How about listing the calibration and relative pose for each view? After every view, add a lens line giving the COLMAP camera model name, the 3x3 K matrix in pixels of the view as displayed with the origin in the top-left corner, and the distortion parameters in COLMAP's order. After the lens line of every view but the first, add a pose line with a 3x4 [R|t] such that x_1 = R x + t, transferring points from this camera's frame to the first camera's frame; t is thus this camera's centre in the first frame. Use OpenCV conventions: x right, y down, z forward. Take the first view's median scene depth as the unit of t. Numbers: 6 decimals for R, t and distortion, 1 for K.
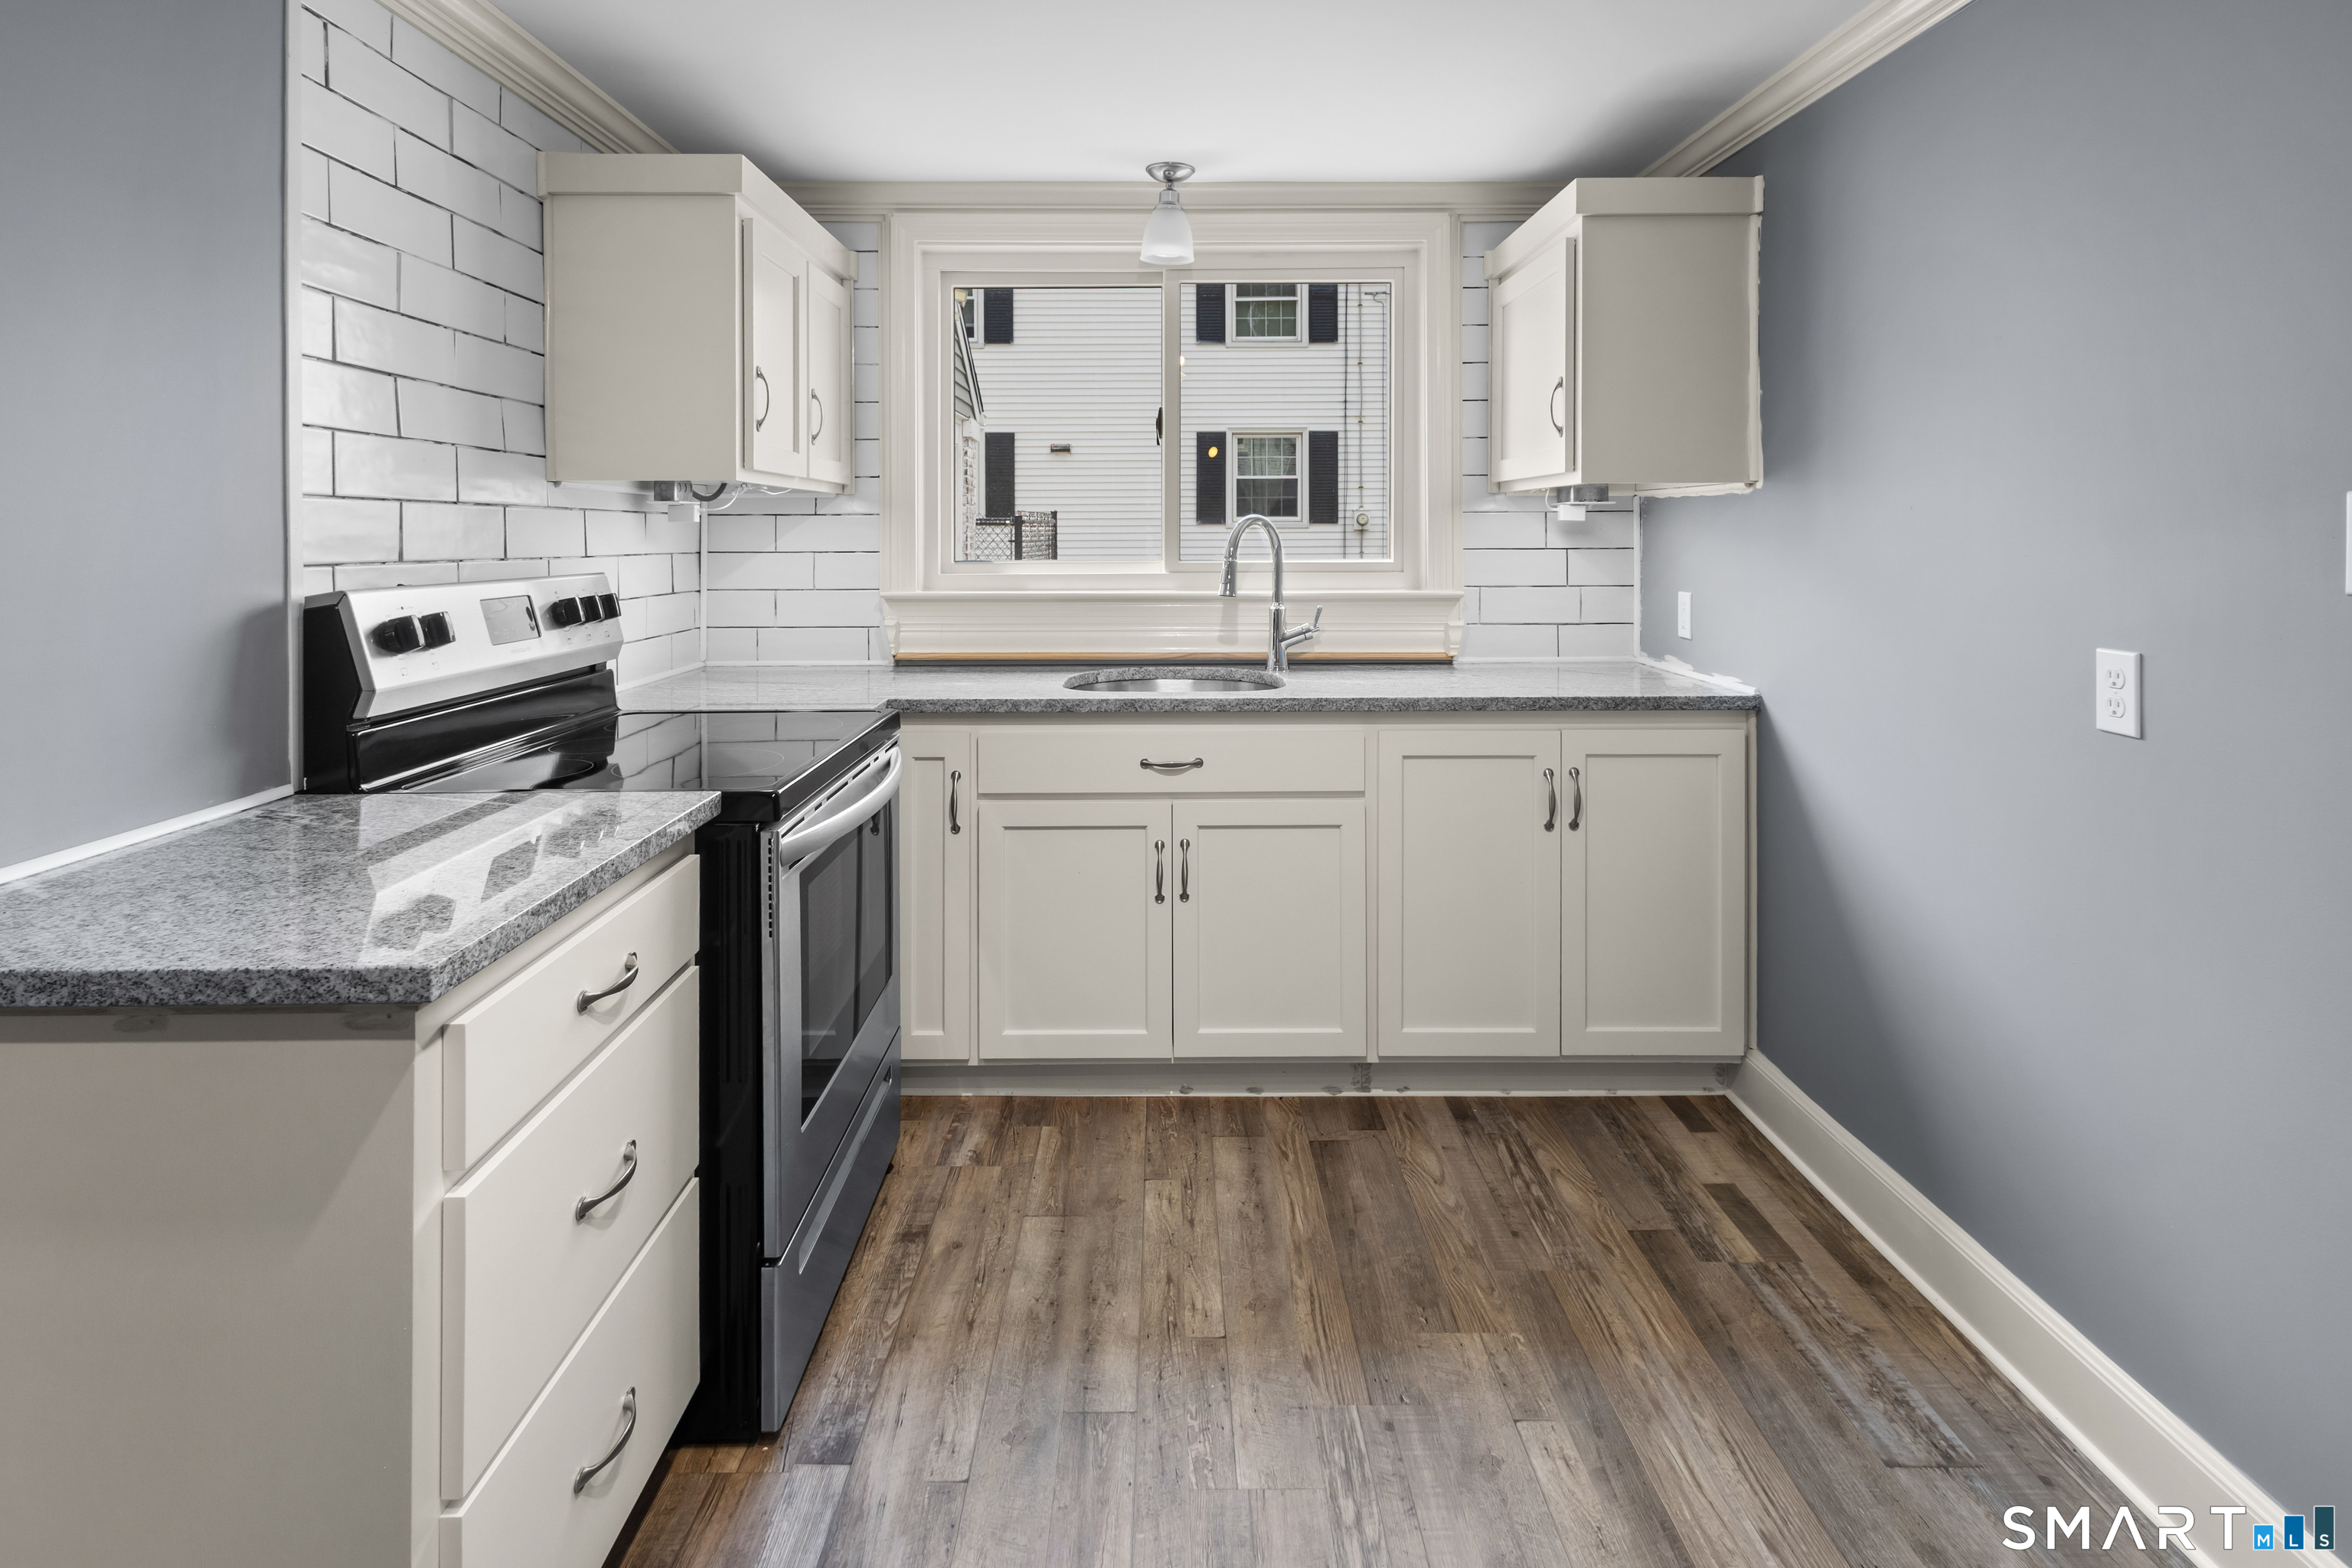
lens RADIAL K [[1132.3, 0, 1145.7], [0, 1132.3, 541.5], [0, 0, 1]] dist [0.000231, 0.000105]
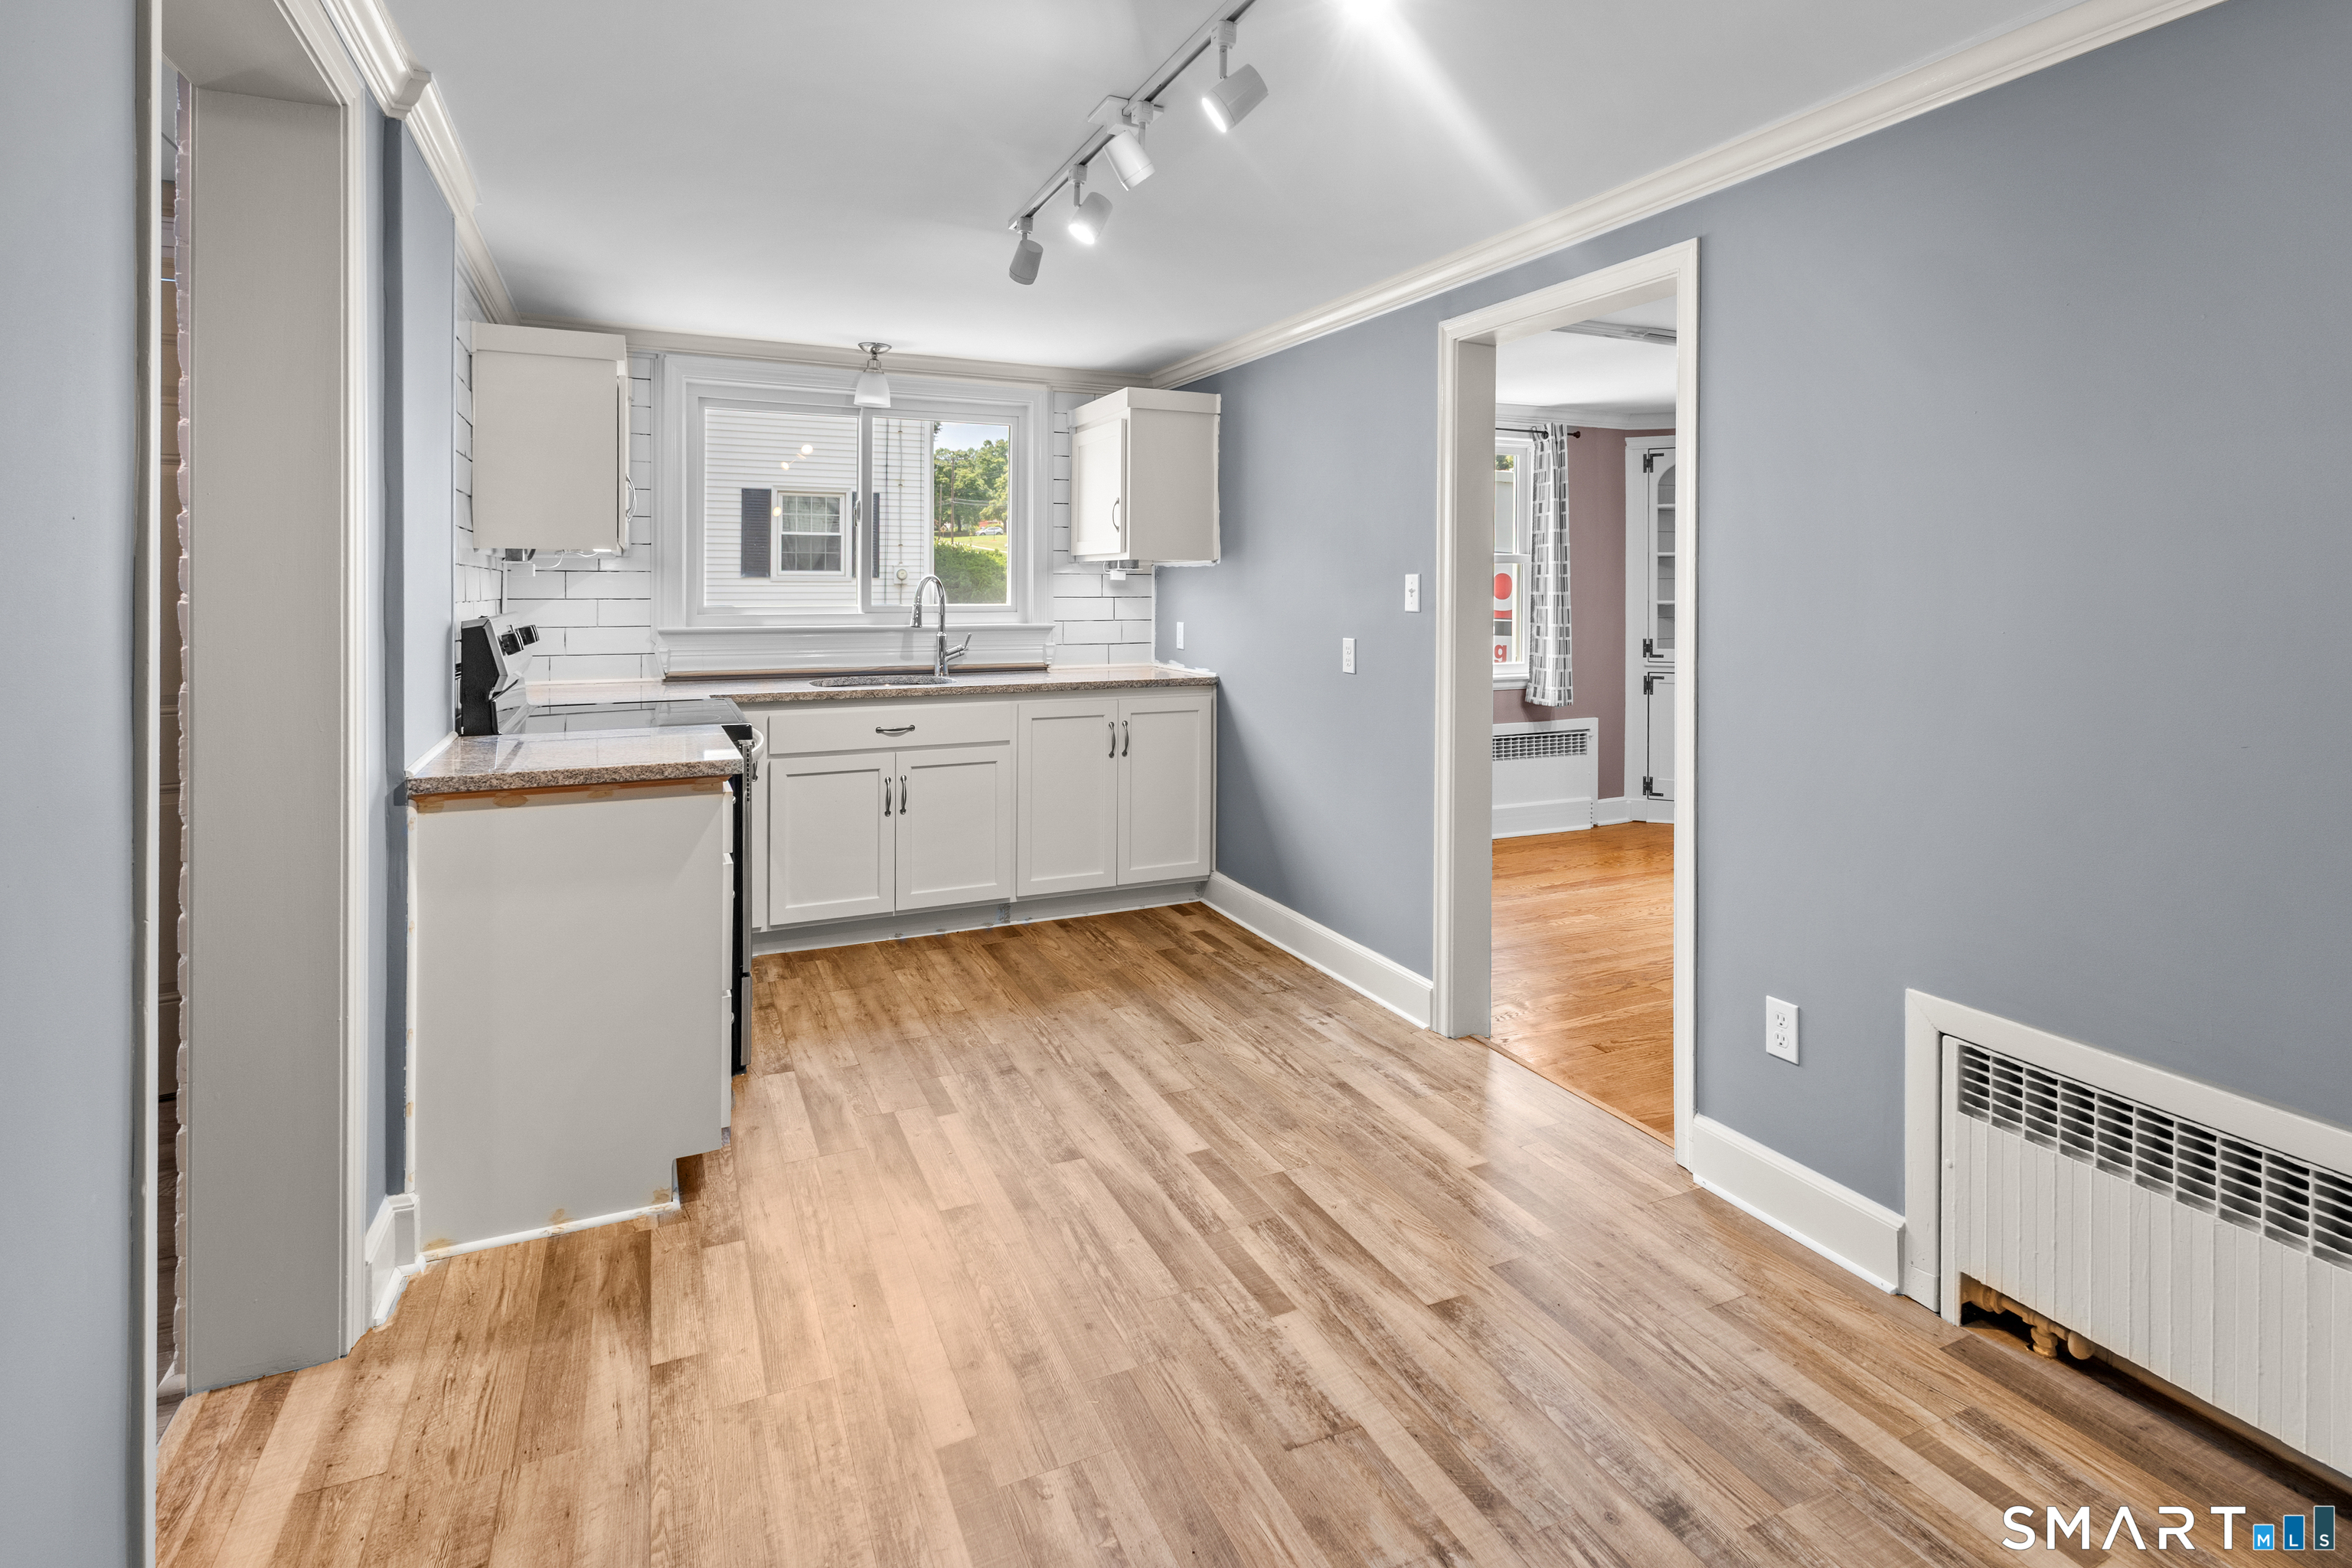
lens RADIAL K [[1180.9, 0, 1142.8], [0, 1180.9, 606.5], [0, 0, 1]] dist [0.001221, 0.000071]
pose [[0.913069, -0.002245, 0.407799, -0.349217], [-0.001198, 0.999966, 0.008188, 0.007043], [-0.407803, -0.007964, 0.913035, -0.697383]]
